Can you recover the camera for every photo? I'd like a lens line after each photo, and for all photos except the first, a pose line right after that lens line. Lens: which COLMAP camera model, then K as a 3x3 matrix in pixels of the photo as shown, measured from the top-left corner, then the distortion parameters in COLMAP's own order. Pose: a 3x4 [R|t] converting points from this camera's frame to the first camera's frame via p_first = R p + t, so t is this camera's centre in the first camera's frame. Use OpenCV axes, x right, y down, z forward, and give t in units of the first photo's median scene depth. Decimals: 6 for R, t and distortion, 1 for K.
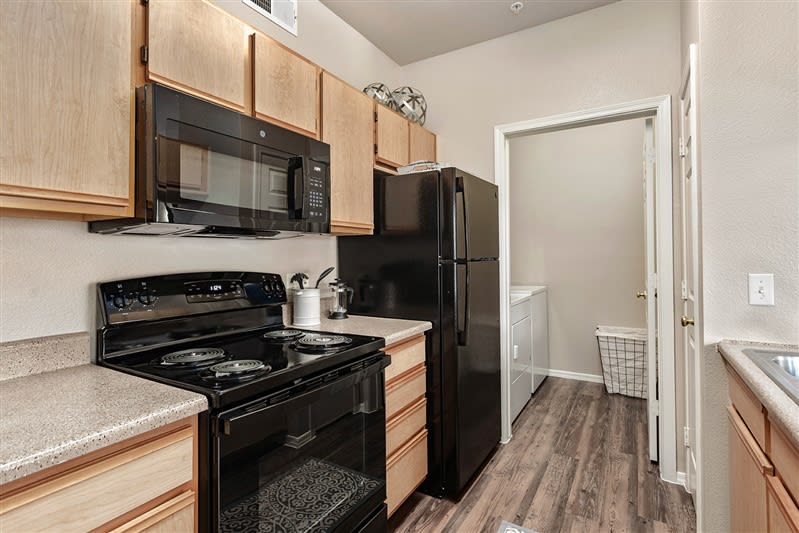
lens RADIAL K [[394.0, 0, 404.1], [0, 394.0, 248.7], [0, 0, 1]] dist [0.007442, -0.000976]
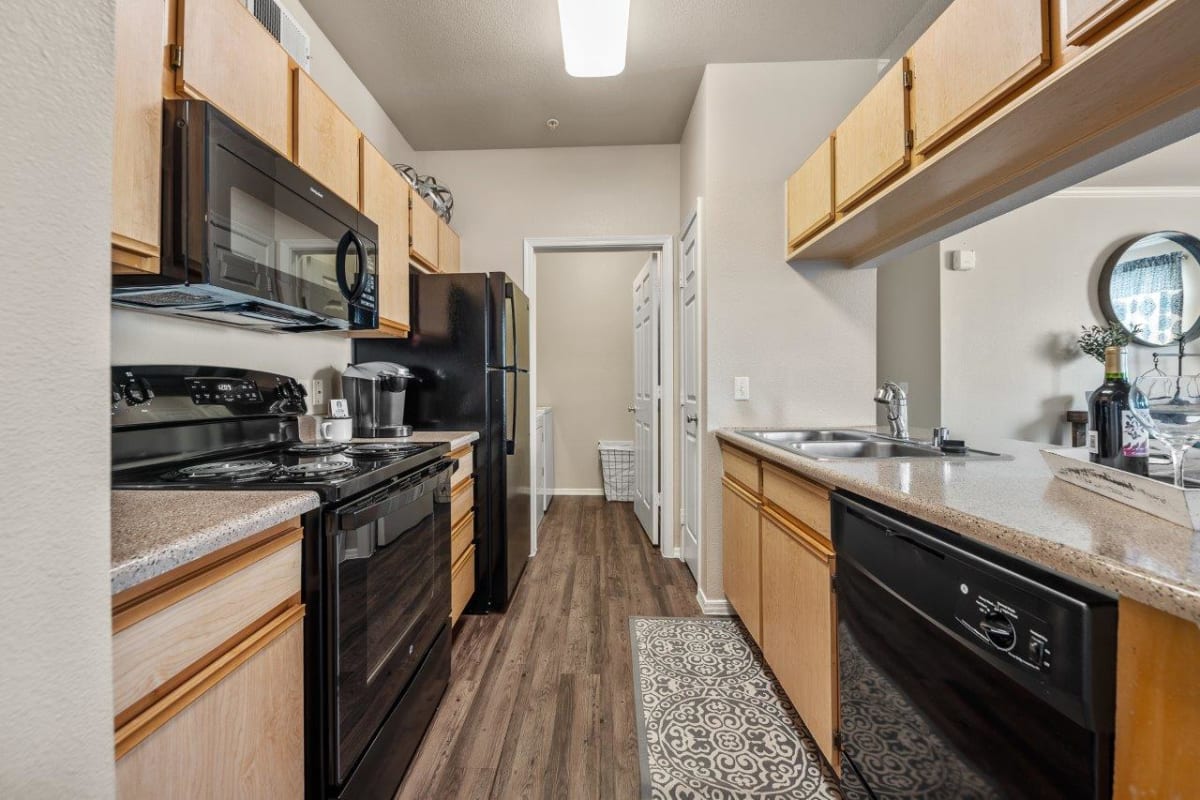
lens RADIAL K [[440.5, 0, 582.9], [0, 440.5, 382.2], [0, 0, 1]] dist [0.007943, -0.000511]
pose [[0.879000, 0.009736, 0.476722, -0.227481], [-0.011637, 0.999932, 0.001035, 0.065054], [-0.476680, -0.006457, 0.879053, -0.055981]]
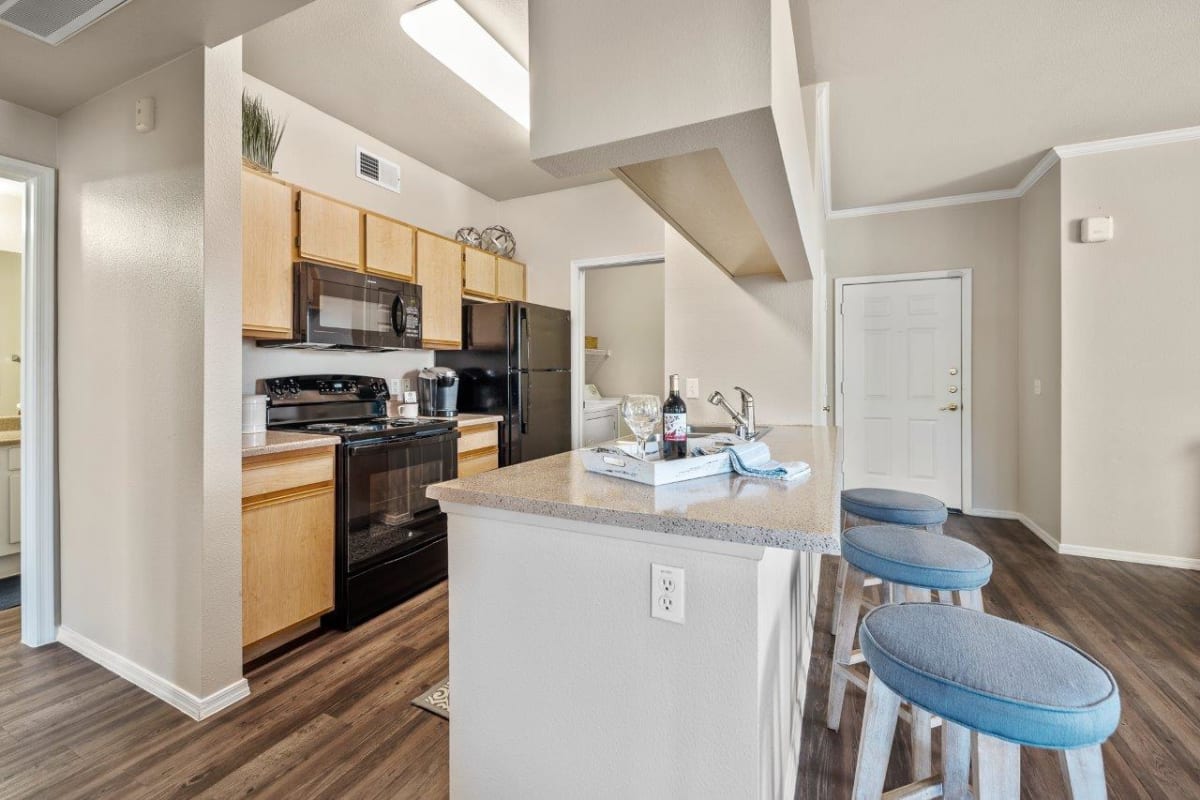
lens RADIAL K [[495.5, 0, 607.7], [0, 495.5, 373.6], [0, 0, 1]] dist [-0.001692, 0.000064]
pose [[0.994977, 0.007957, 0.099784, 0.267109], [-0.009793, 0.999791, 0.017926, 0.009902], [-0.099621, -0.018813, 0.994848, -0.739931]]
